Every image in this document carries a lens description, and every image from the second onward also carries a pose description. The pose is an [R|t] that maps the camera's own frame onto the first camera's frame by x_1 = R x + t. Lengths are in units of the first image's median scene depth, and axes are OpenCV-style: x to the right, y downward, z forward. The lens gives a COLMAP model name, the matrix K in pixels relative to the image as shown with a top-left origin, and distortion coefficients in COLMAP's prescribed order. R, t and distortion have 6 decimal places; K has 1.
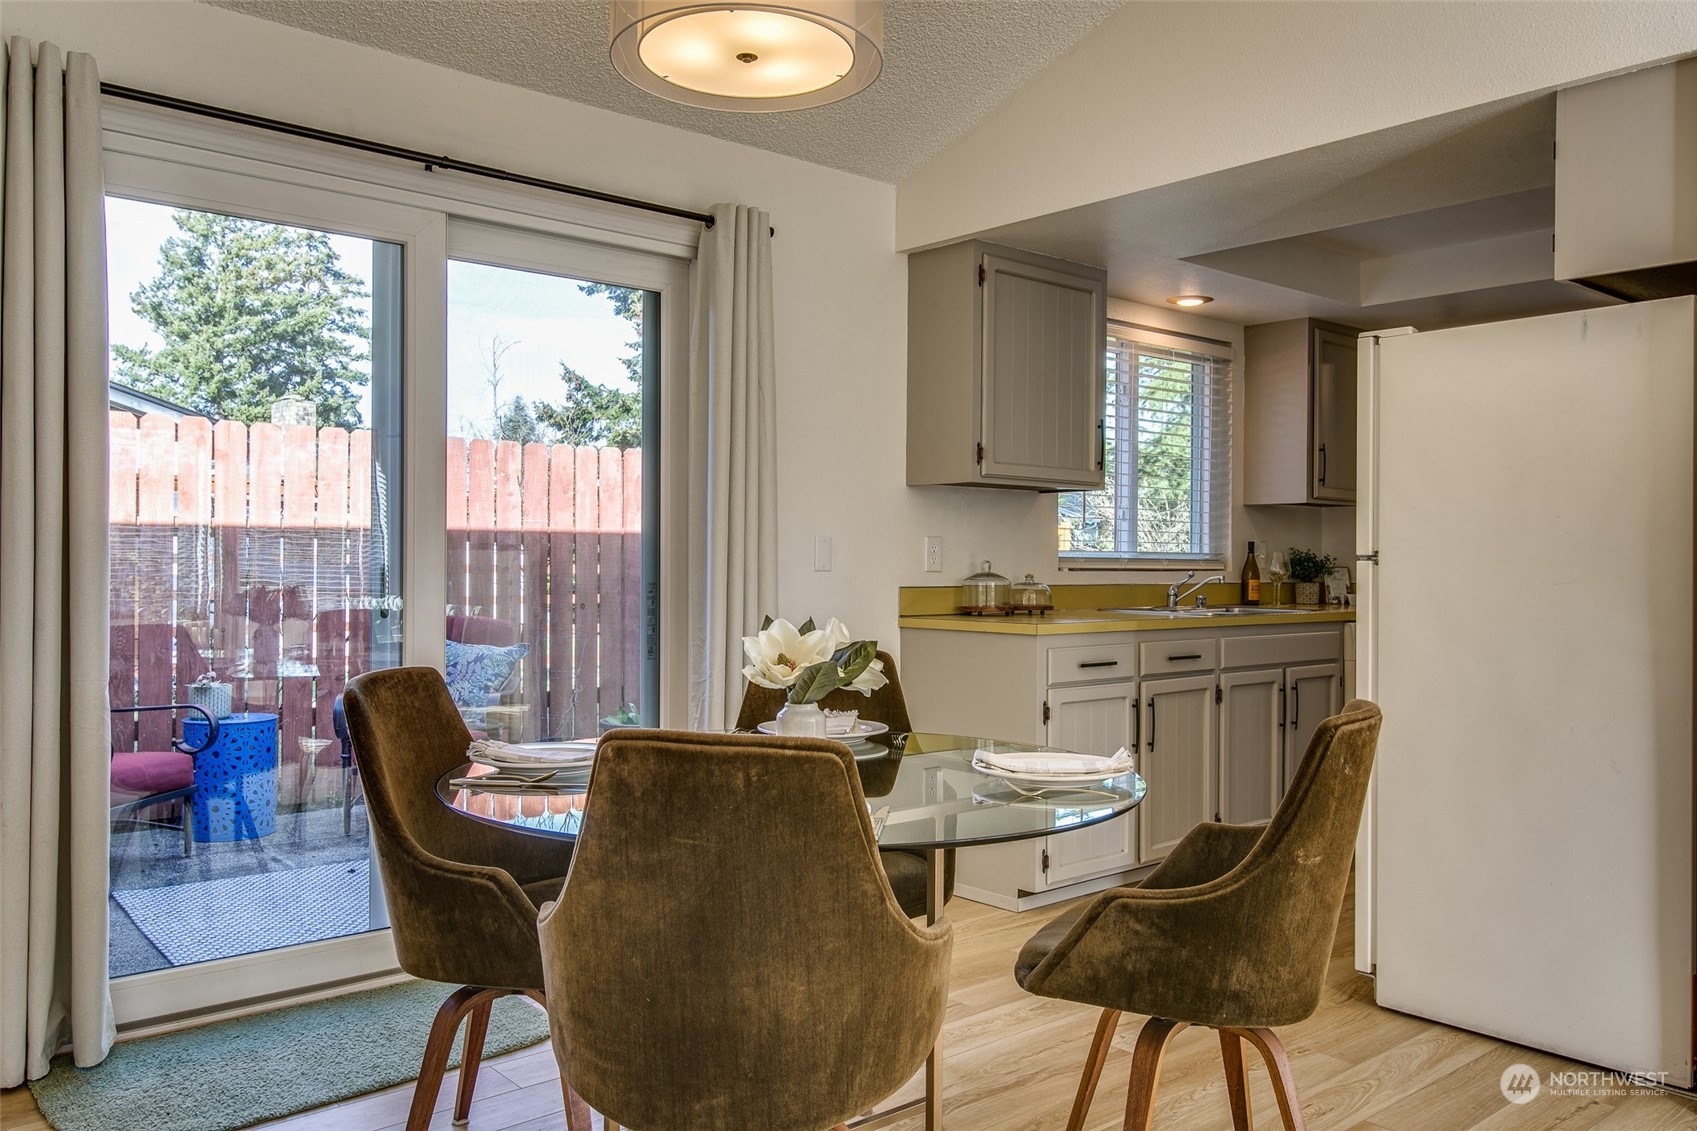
lens RADIAL K [[1355.1, 0, 855.9], [0, 1355.1, 565.7], [0, 0, 1]] dist [-0.017441, -0.001380]
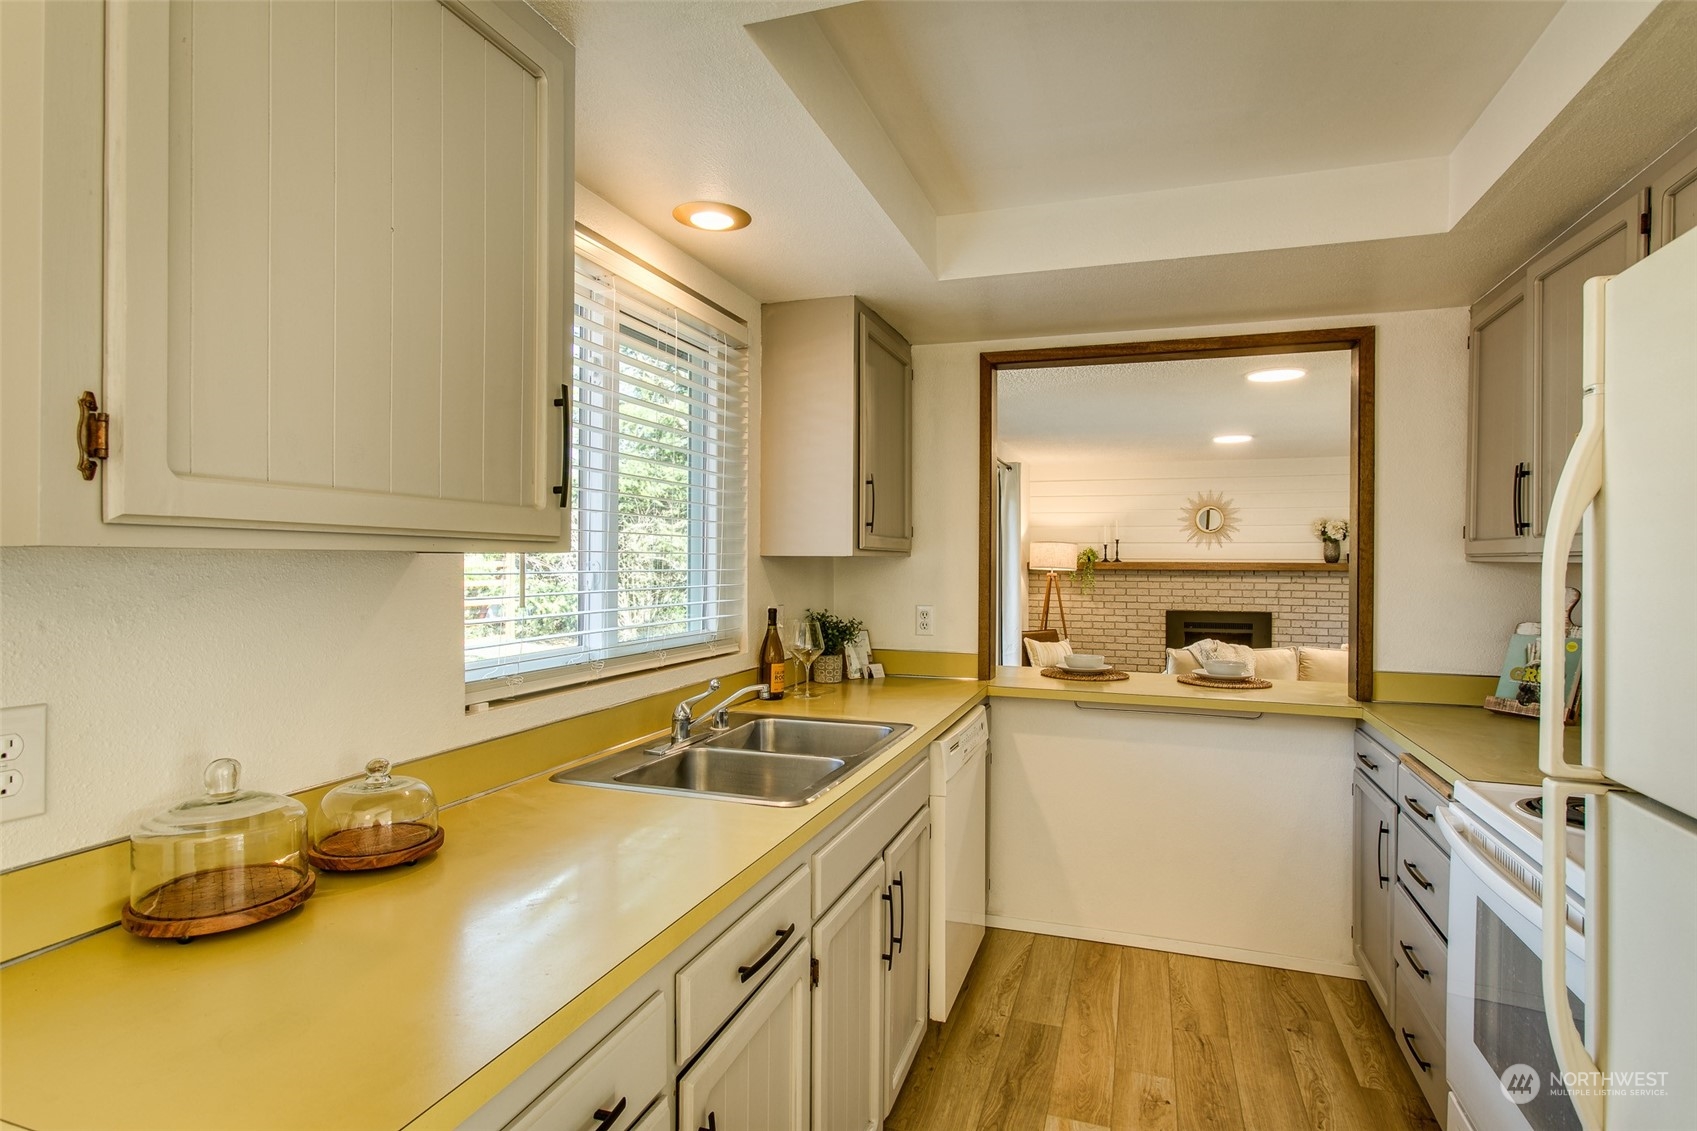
lens RADIAL K [[873.4, 0, 856.1], [0, 873.4, 565.1], [0, 0, 1]] dist [-0.003816, 0.004448]
pose [[0.863095, -0.006389, 0.505001, 0.102574], [0.002583, 0.999963, 0.008236, -0.045480], [-0.505035, -0.005804, 0.863079, 0.600670]]
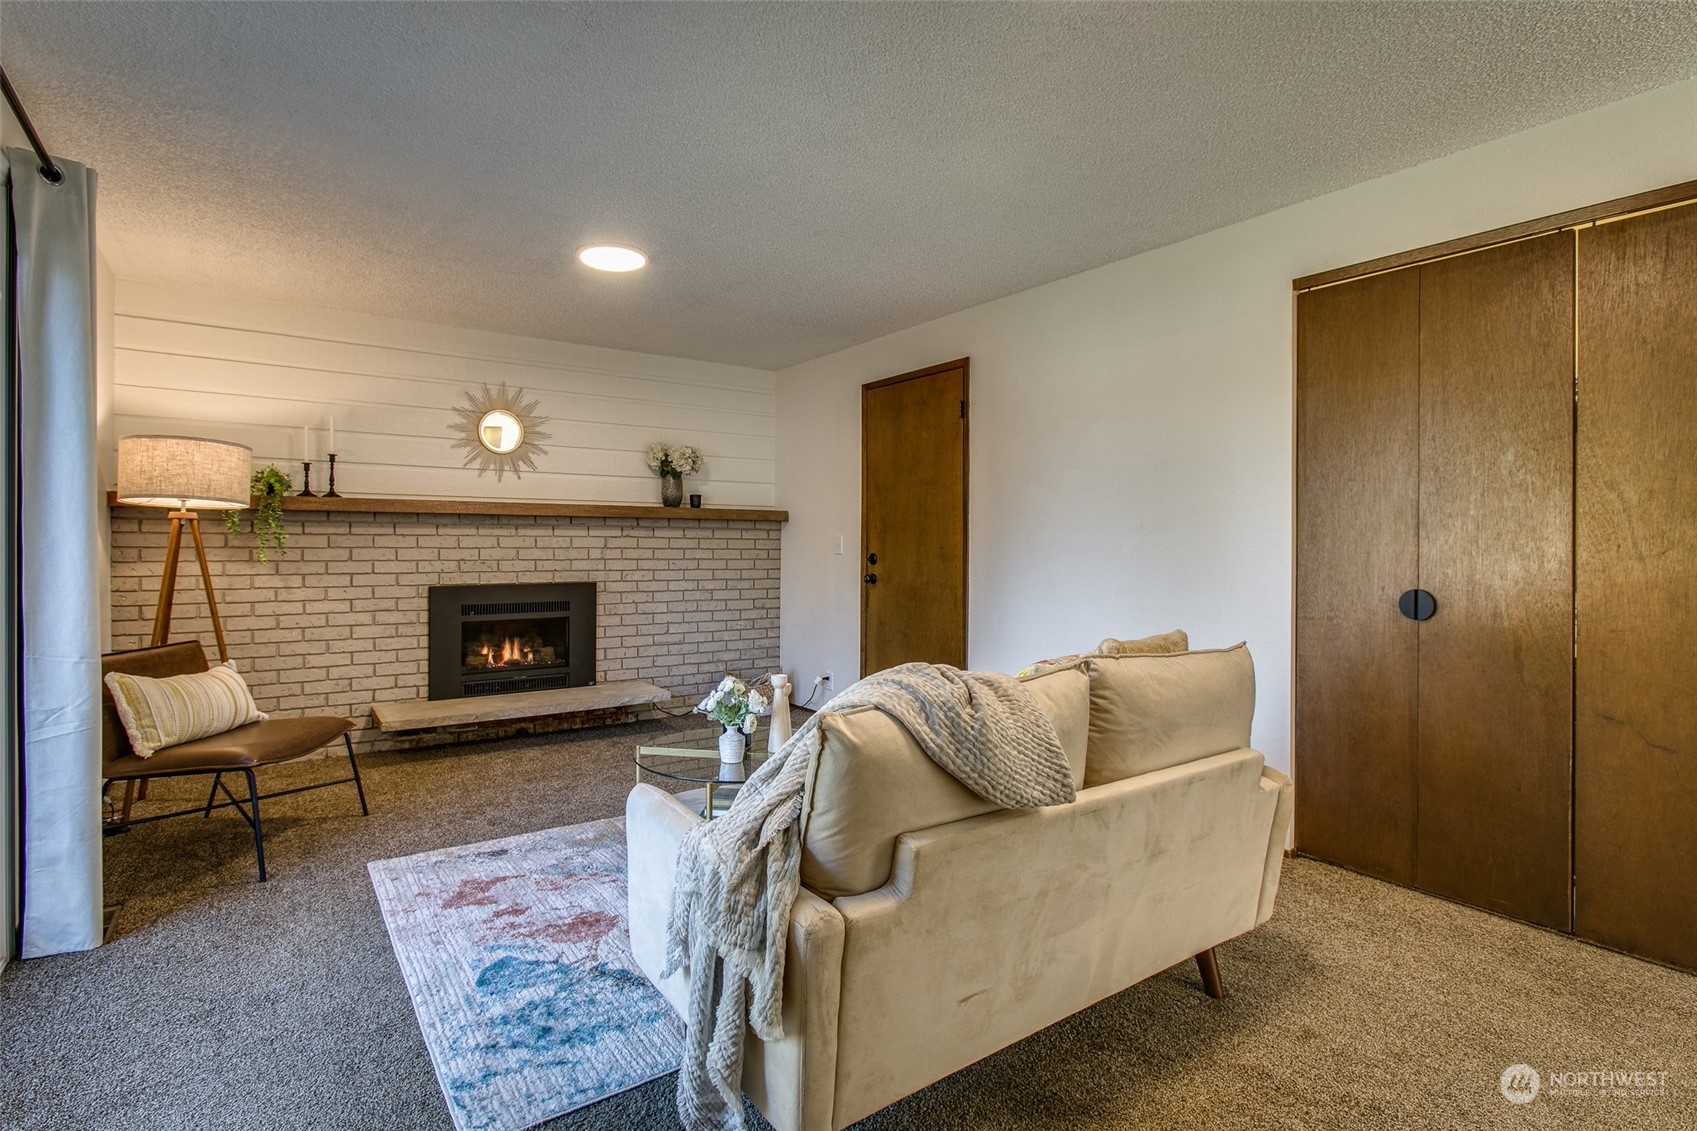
lens RADIAL K [[831.1, 0, 810.4], [0, 831.1, 543.6], [0, 0, 1]] dist [0.007116, 0.003338]
pose [[0.128502, -0.009245, 0.991666, 0.570194], [-0.003231, 0.999947, 0.009740, -0.004185], [-0.991704, -0.004455, 0.128465, 1.156902]]
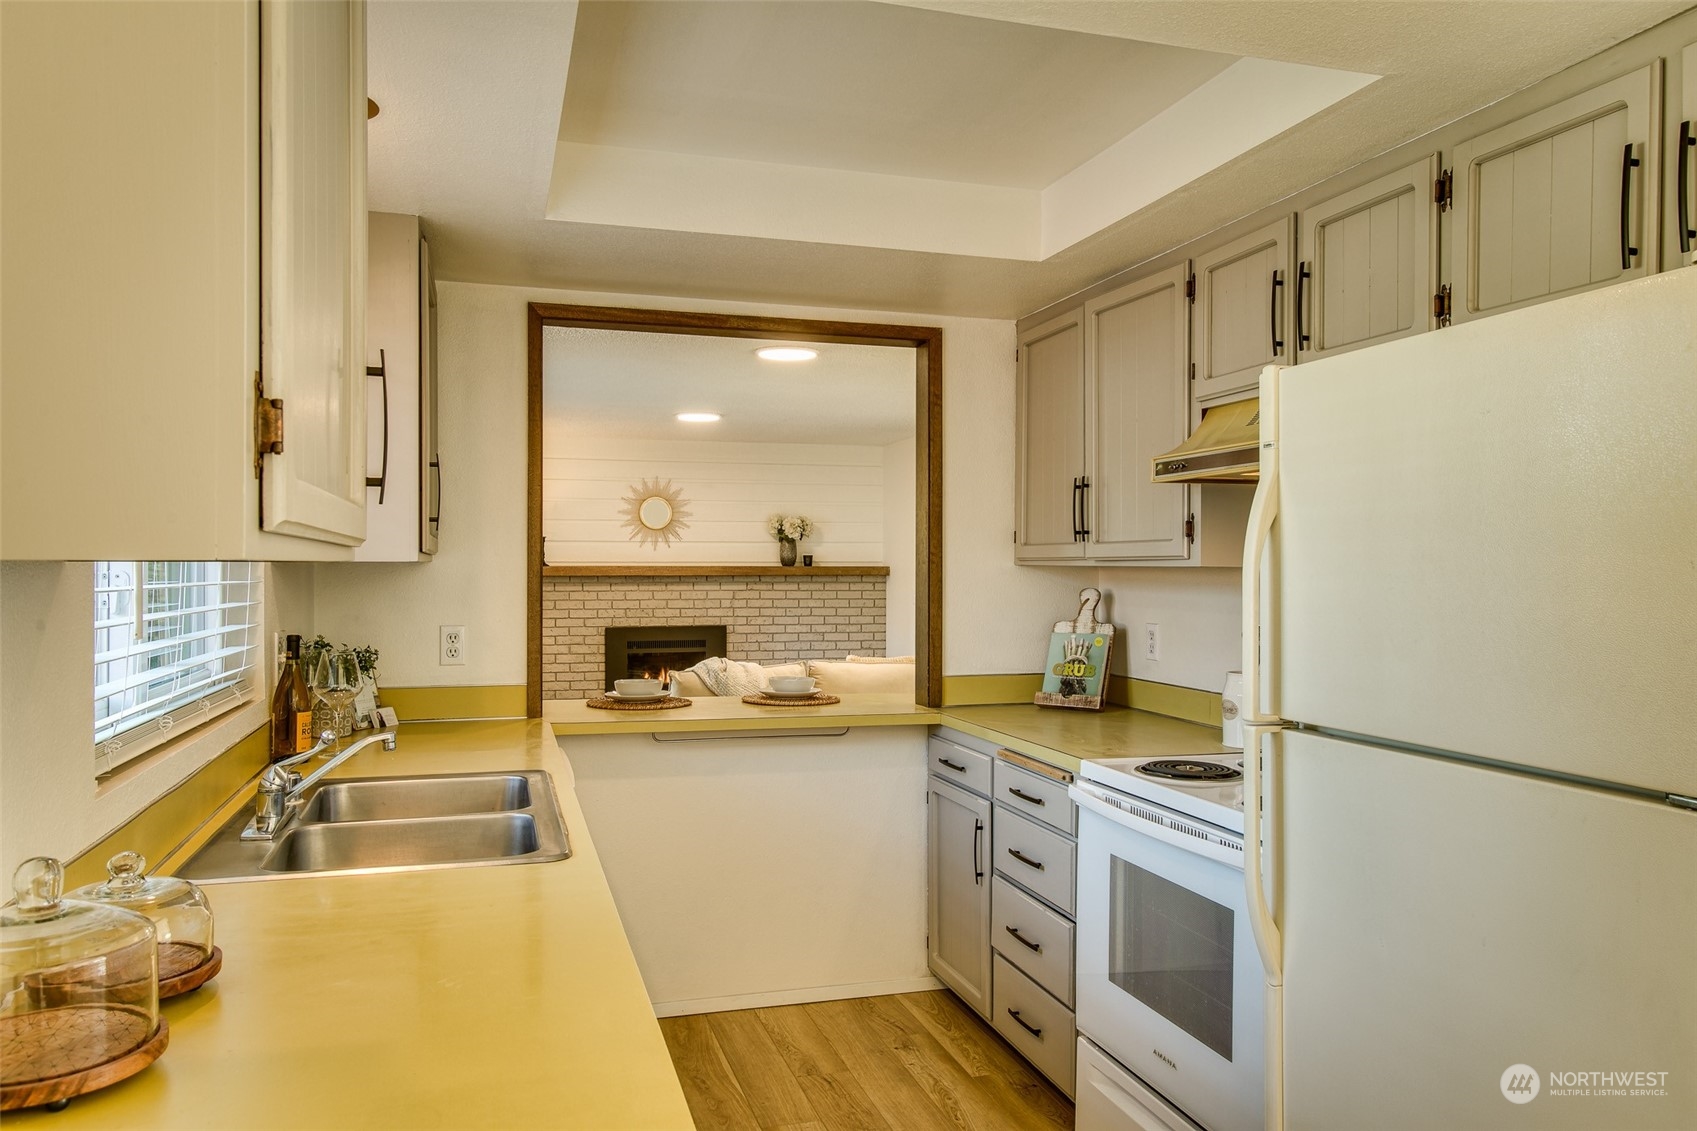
lens RADIAL K [[1213.5, 0, 865.2], [0, 1213.5, 566.1], [0, 0, 1]] dist [-0.002908, 0.009732]
pose [[0.405025, -0.008208, 0.914269, -0.034571], [0.003825, 0.999966, 0.007283, -0.047421], [-0.914298, 0.000547, 0.405043, 0.641754]]
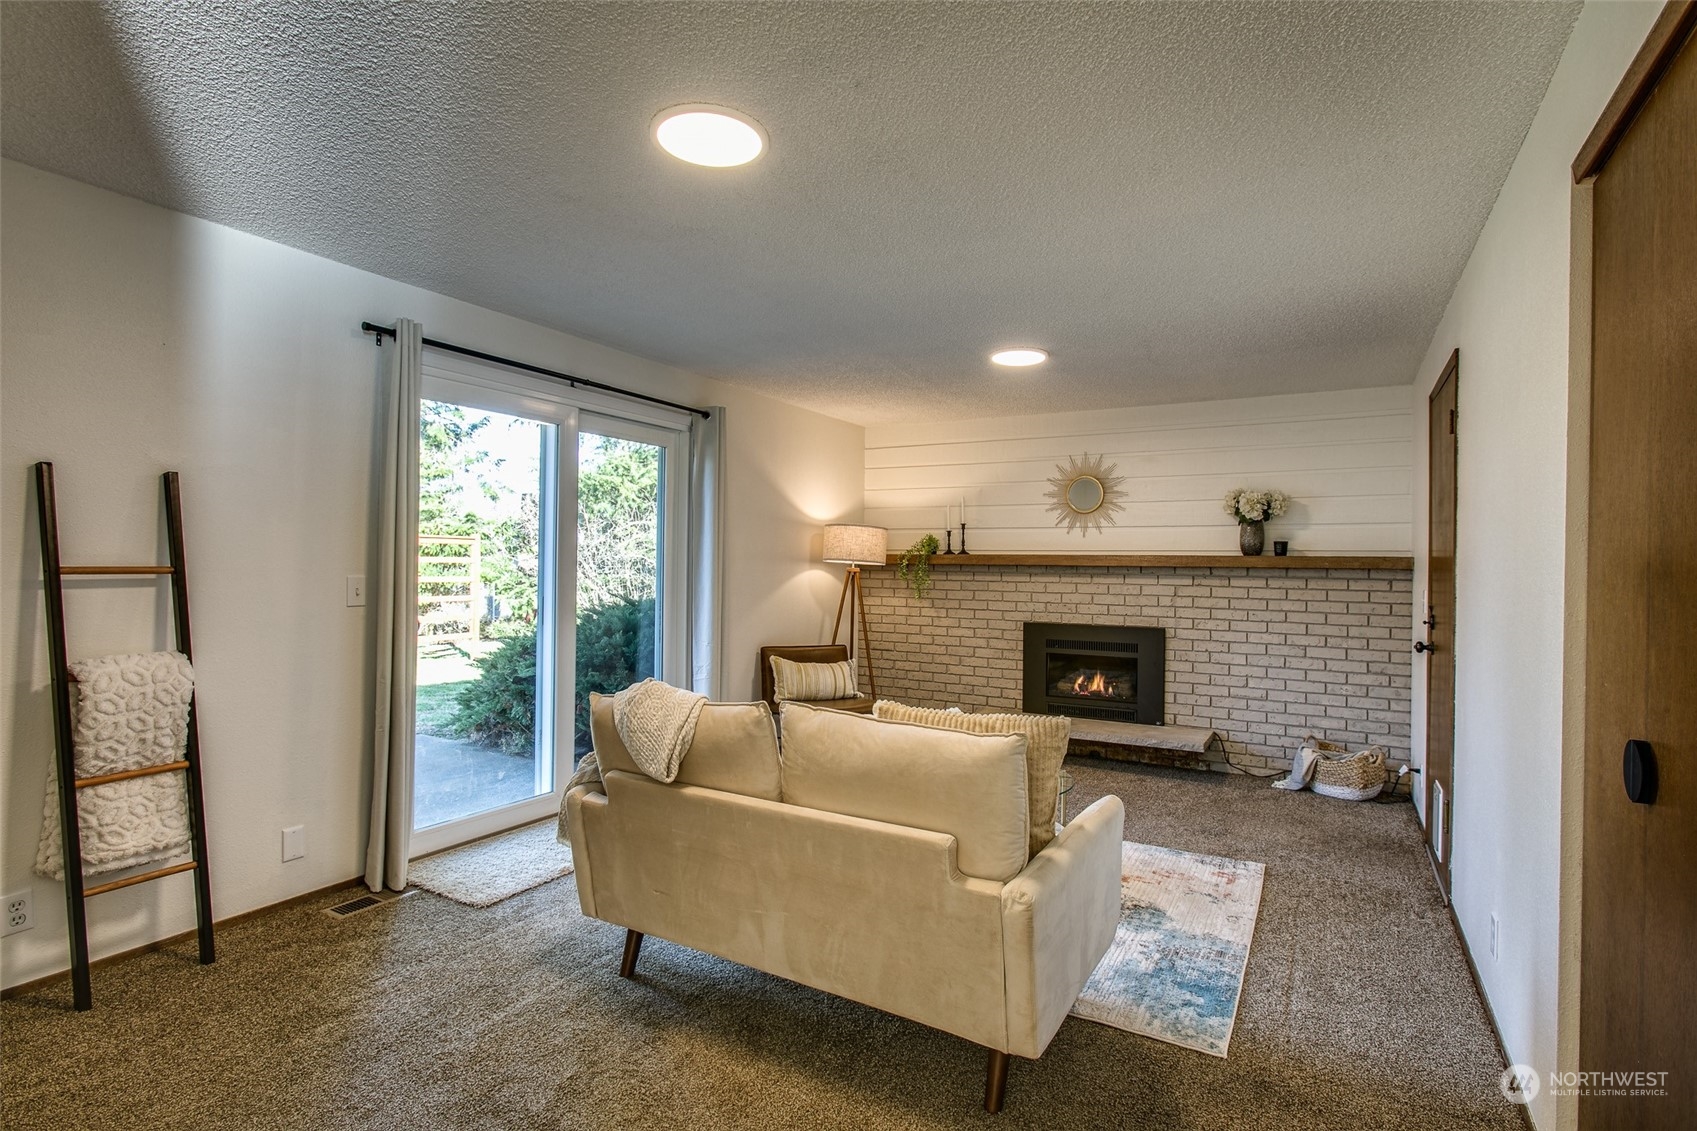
lens RADIAL K [[833.8, 0, 864.3], [0, 833.8, 568.0], [0, 0, 1]] dist [-0.005538, 0.000333]
pose [[0.941636, 0.001770, 0.336628, 0.788051], [-0.003986, 0.999975, 0.005893, -0.025671], [-0.336609, -0.006891, 0.941619, 0.728036]]
